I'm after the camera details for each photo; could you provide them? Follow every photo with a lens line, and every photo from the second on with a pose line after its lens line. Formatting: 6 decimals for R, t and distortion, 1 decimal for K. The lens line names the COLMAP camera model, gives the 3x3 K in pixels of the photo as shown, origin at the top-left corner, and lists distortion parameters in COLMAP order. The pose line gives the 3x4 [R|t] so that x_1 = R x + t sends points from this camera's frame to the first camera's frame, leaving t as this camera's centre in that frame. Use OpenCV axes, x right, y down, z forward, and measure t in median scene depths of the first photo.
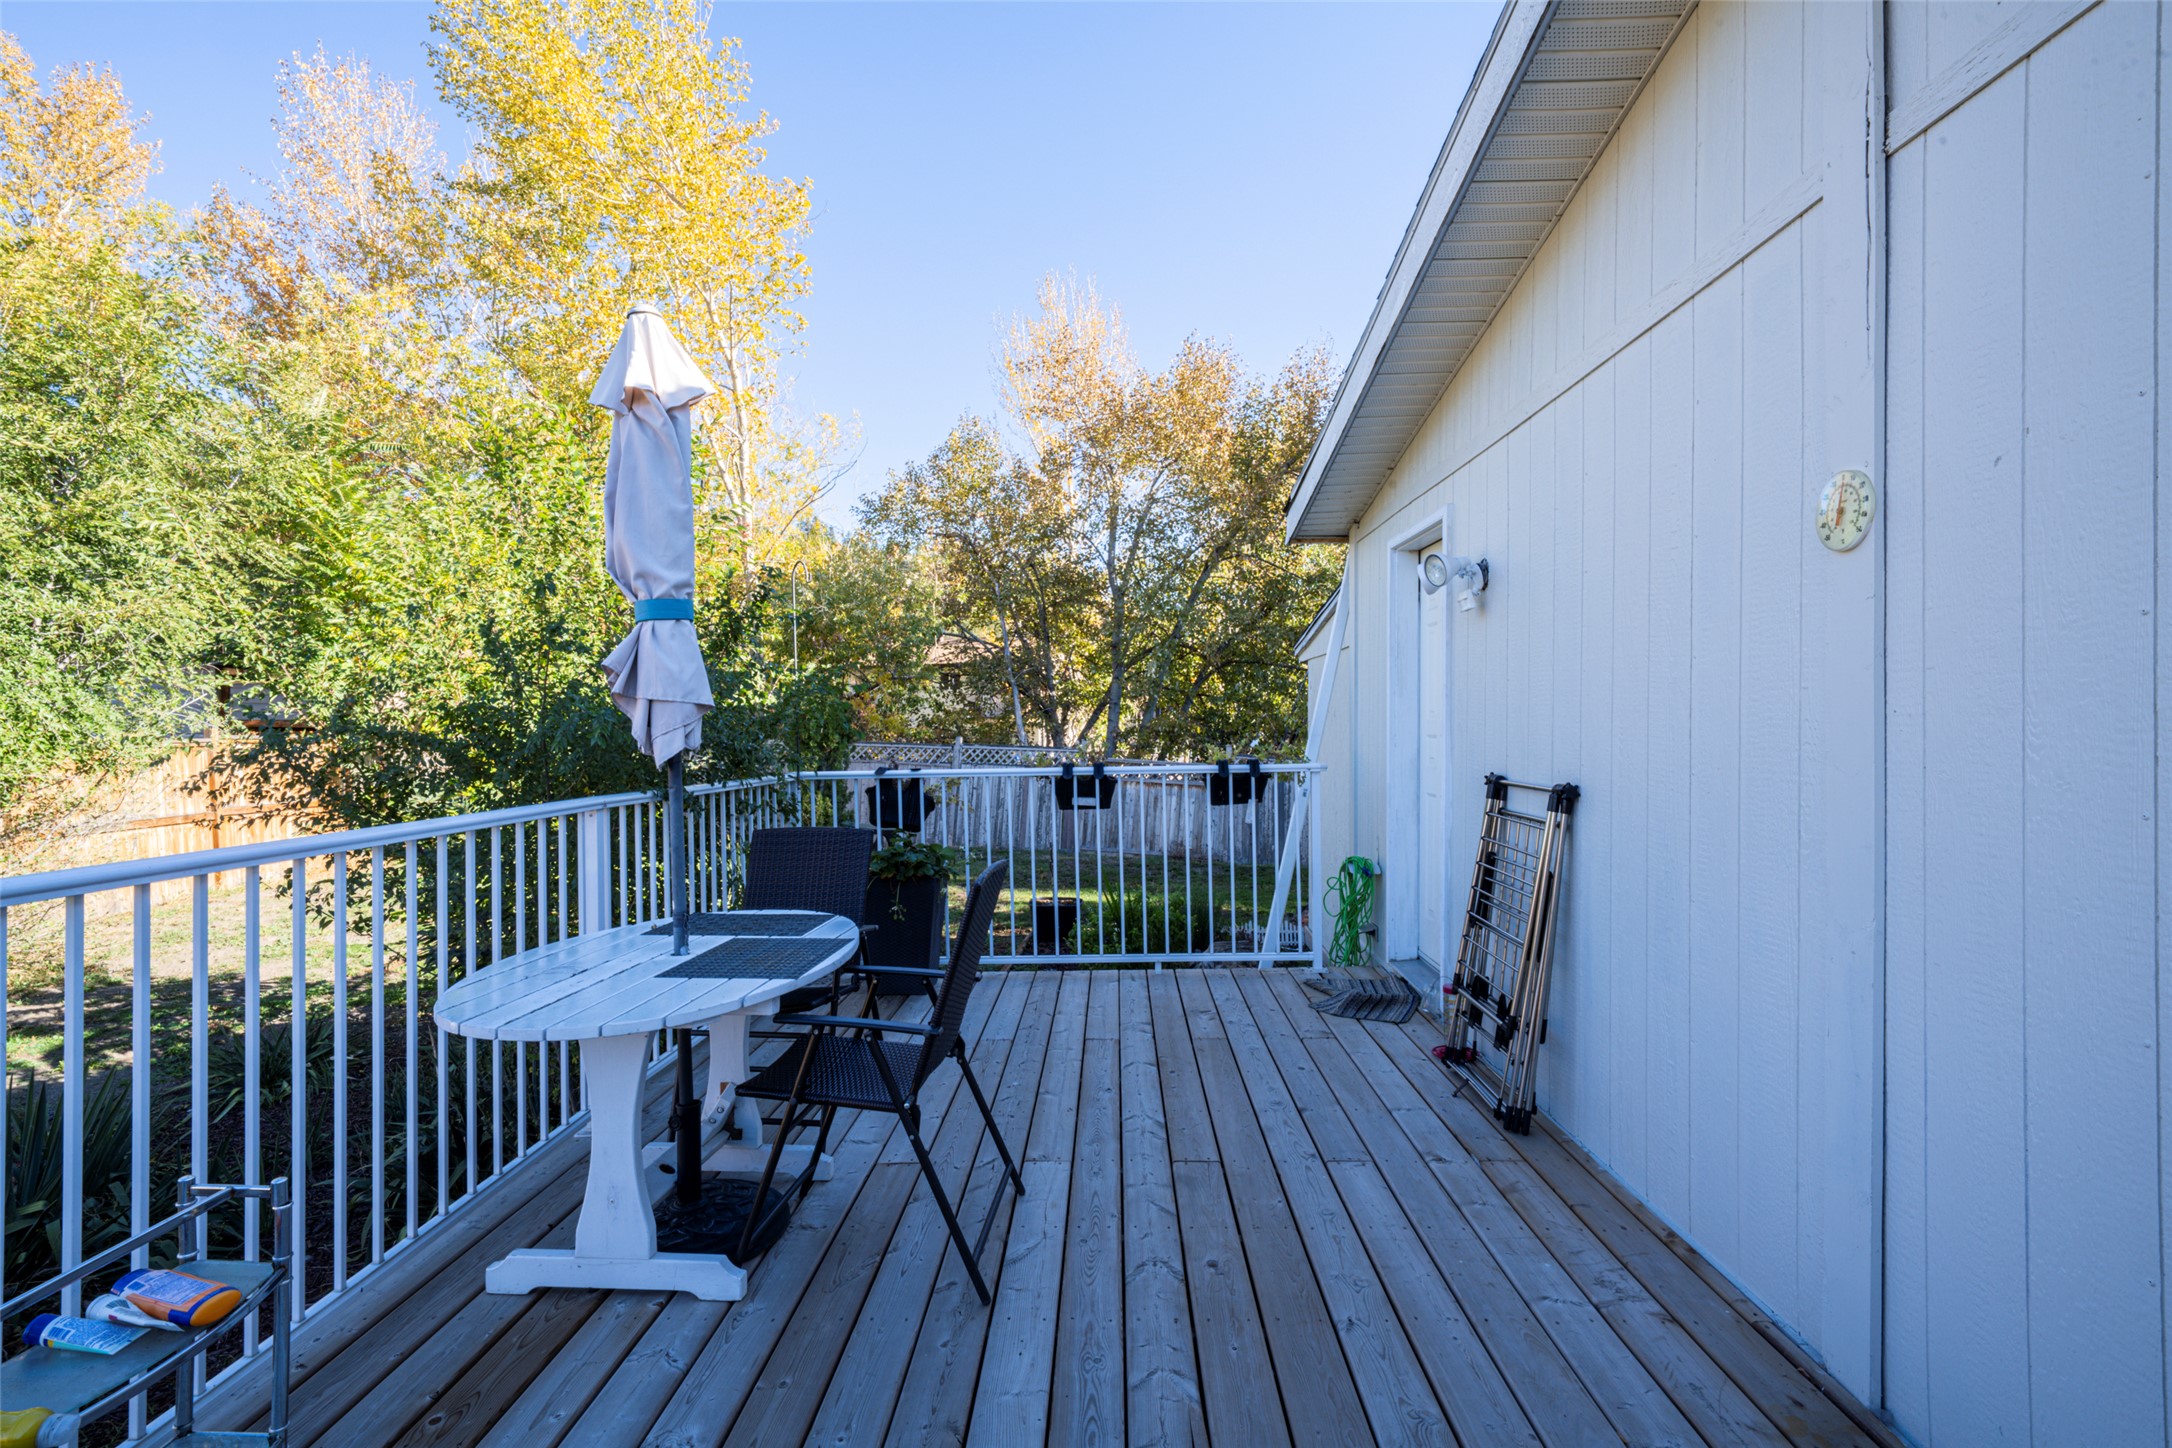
lens RADIAL K [[1052.4, 0, 1091.1], [0, 1052.4, 722.6], [0, 0, 1]] dist [0.000918, 0.004613]
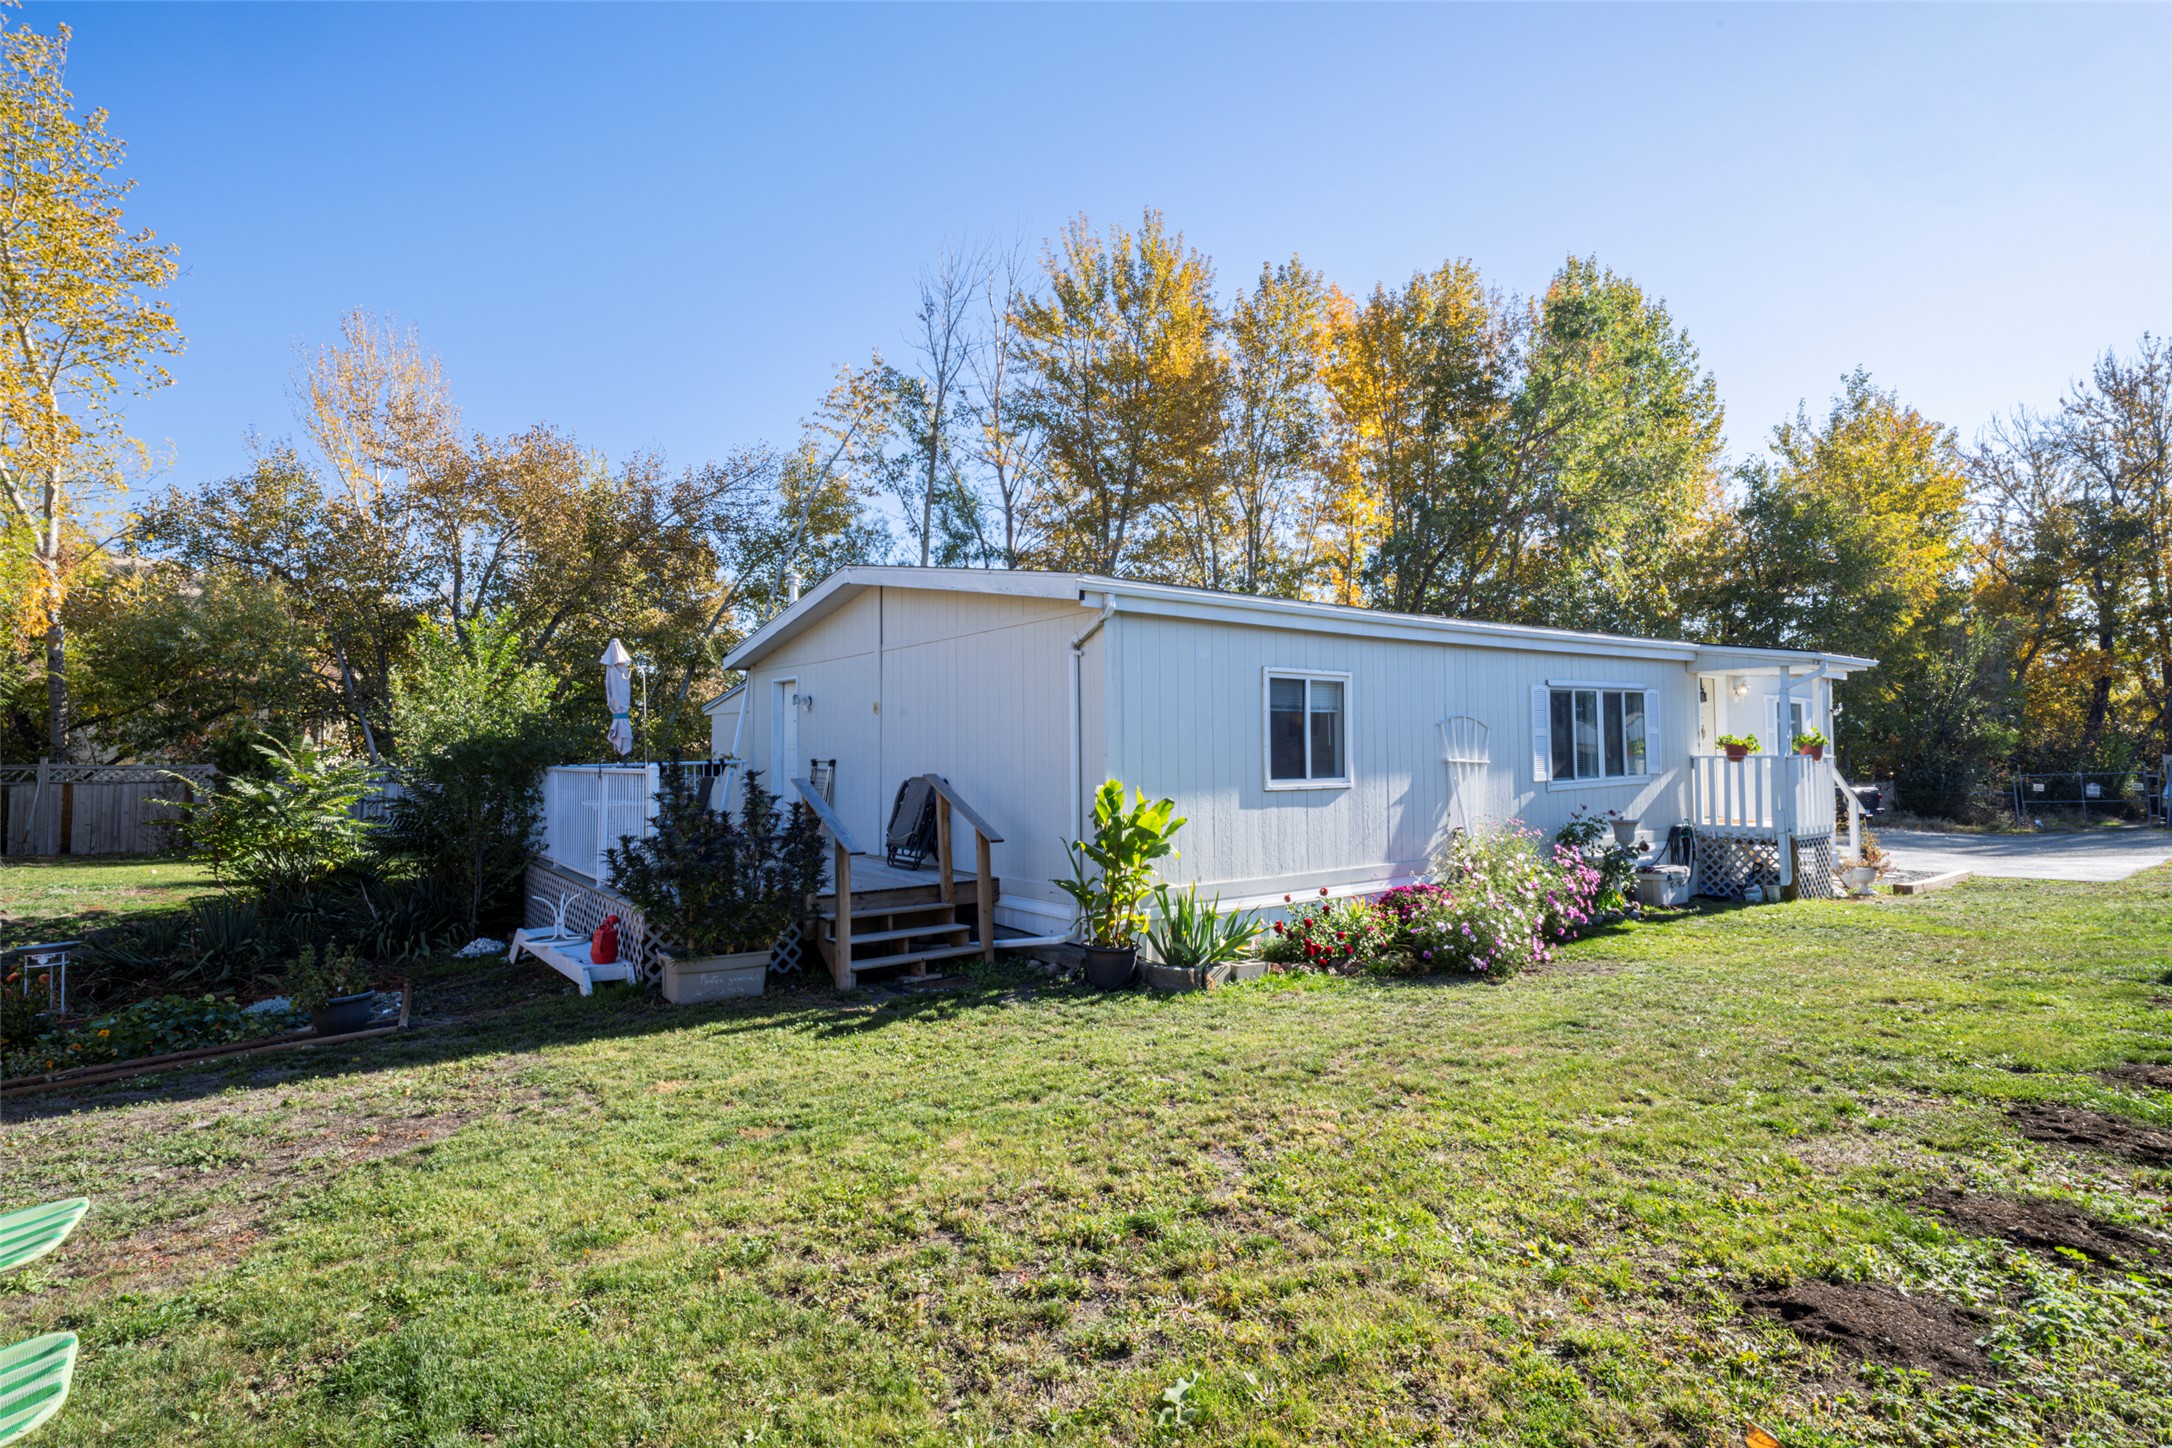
lens RADIAL K [[1052.4, 0, 1091.1], [0, 1052.4, 722.6], [0, 0, 1]] dist [0.000918, 0.004613]
pose [[0.788342, 0.014613, 0.615064, -0.187057], [0.002251, 0.999643, -0.026636, 0.004174], [-0.615233, 0.022382, 0.788027, -0.417348]]
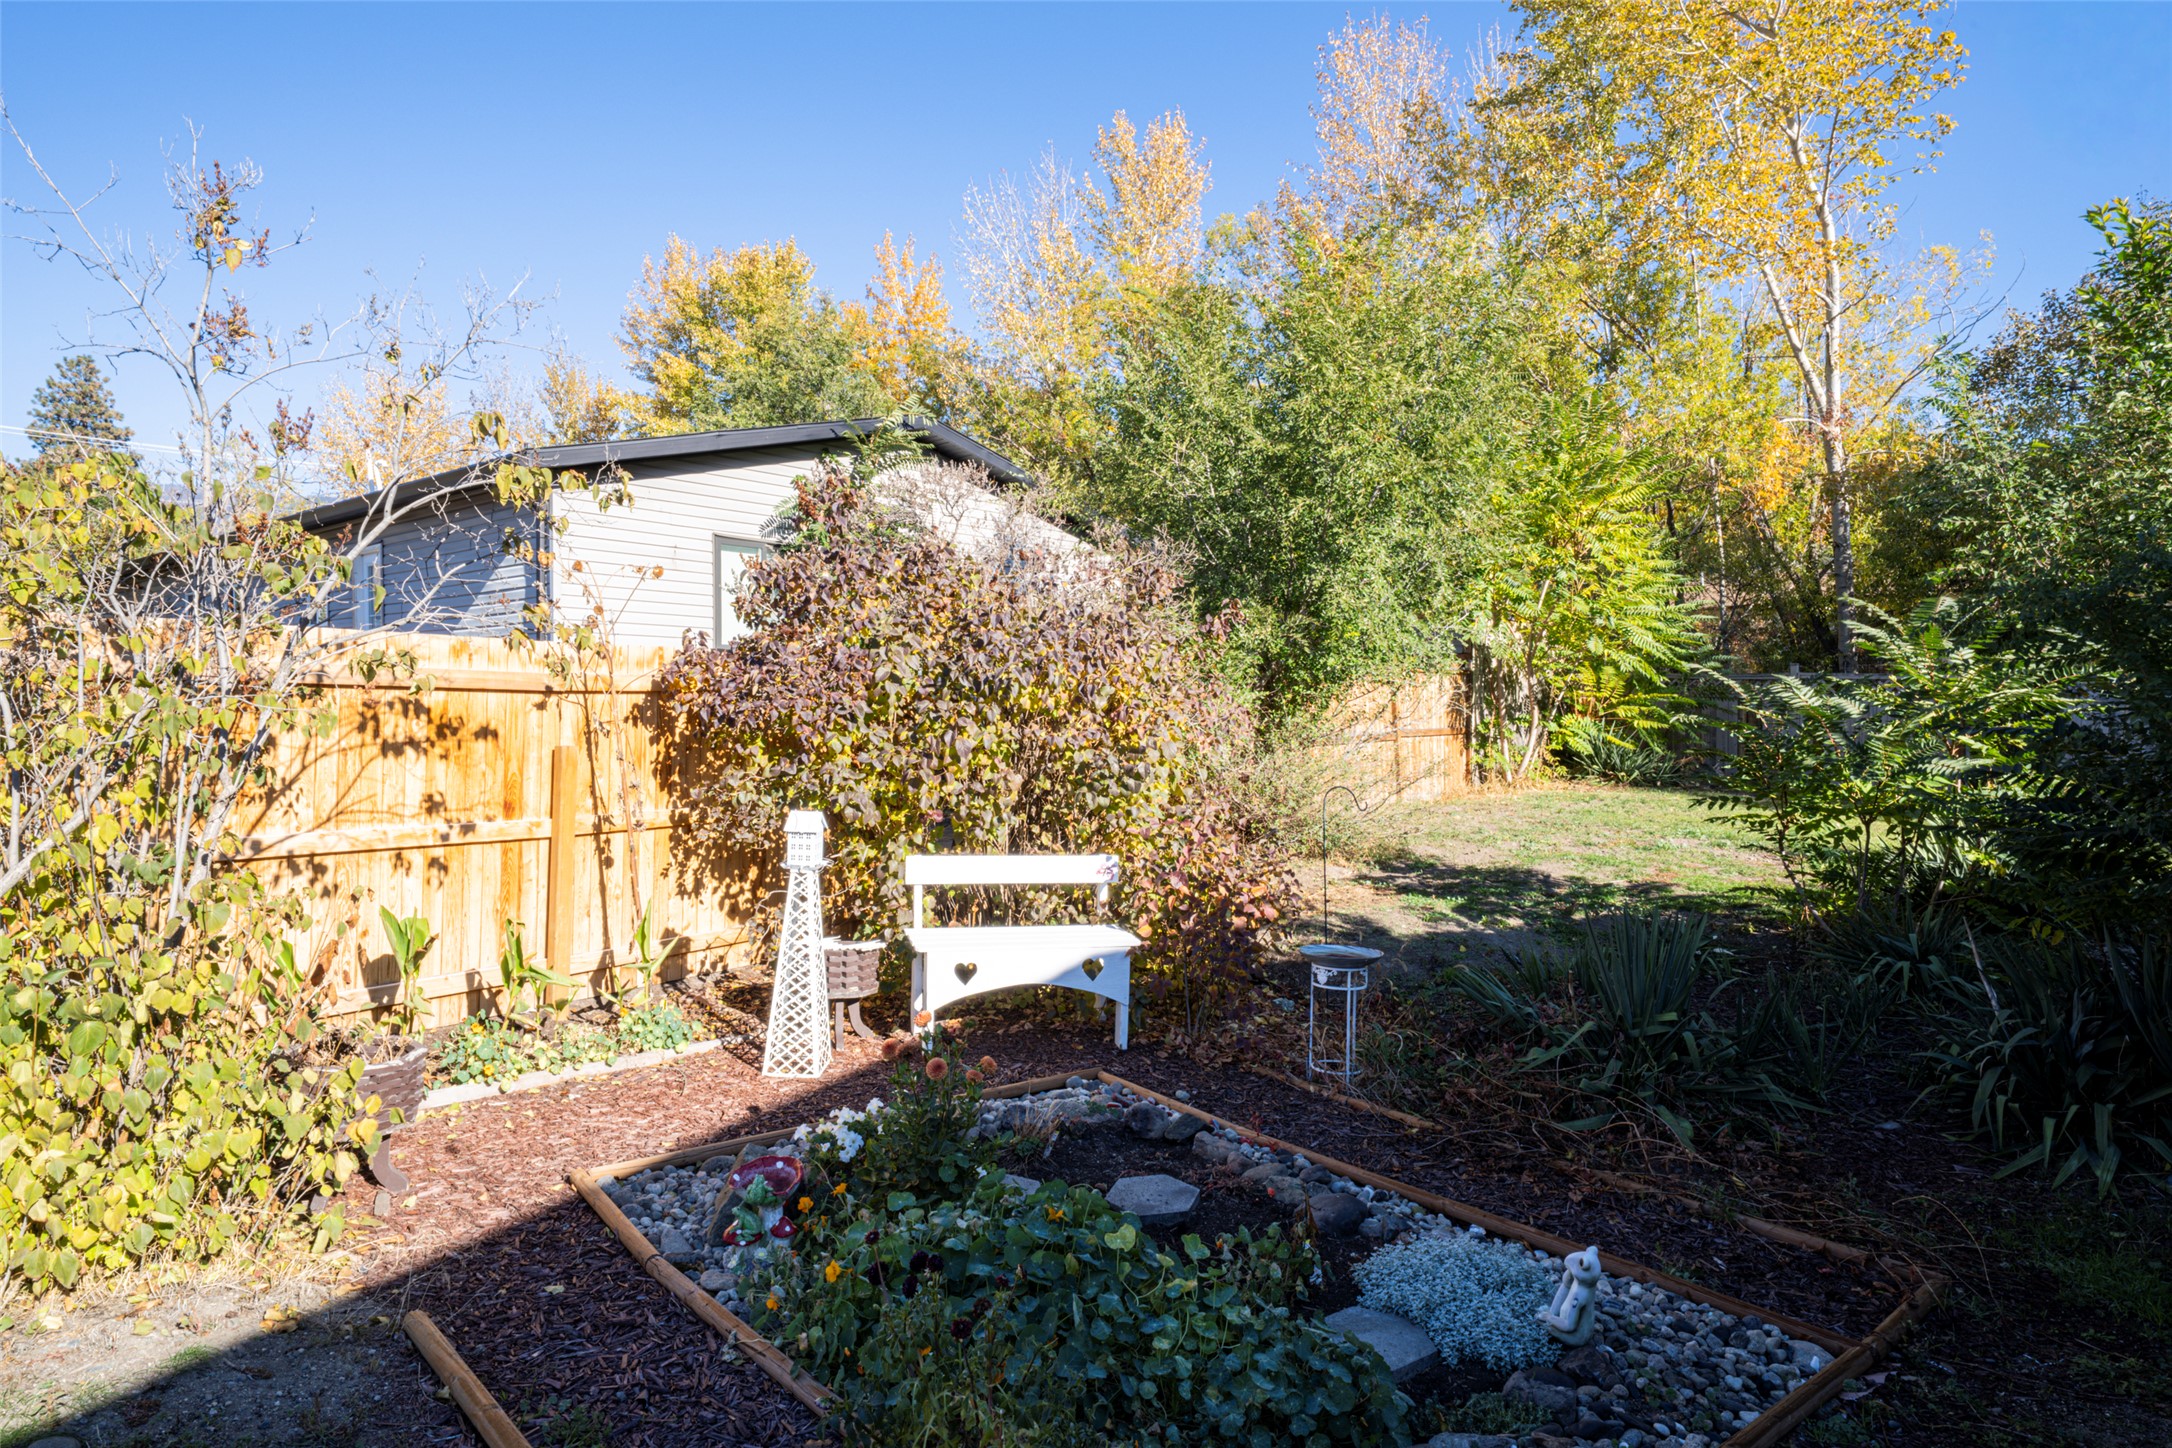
lens RADIAL K [[1201.2, 0, 1086.0], [0, 1201.2, 724.0], [0, 0, 1]] dist [0.019695, 0.000098]
pose [[0.721218, 0.016604, -0.692509, -0.103044], [0.007166, 0.999480, 0.031427, 0.018526], [0.692671, -0.027628, 0.720724, -0.068795]]
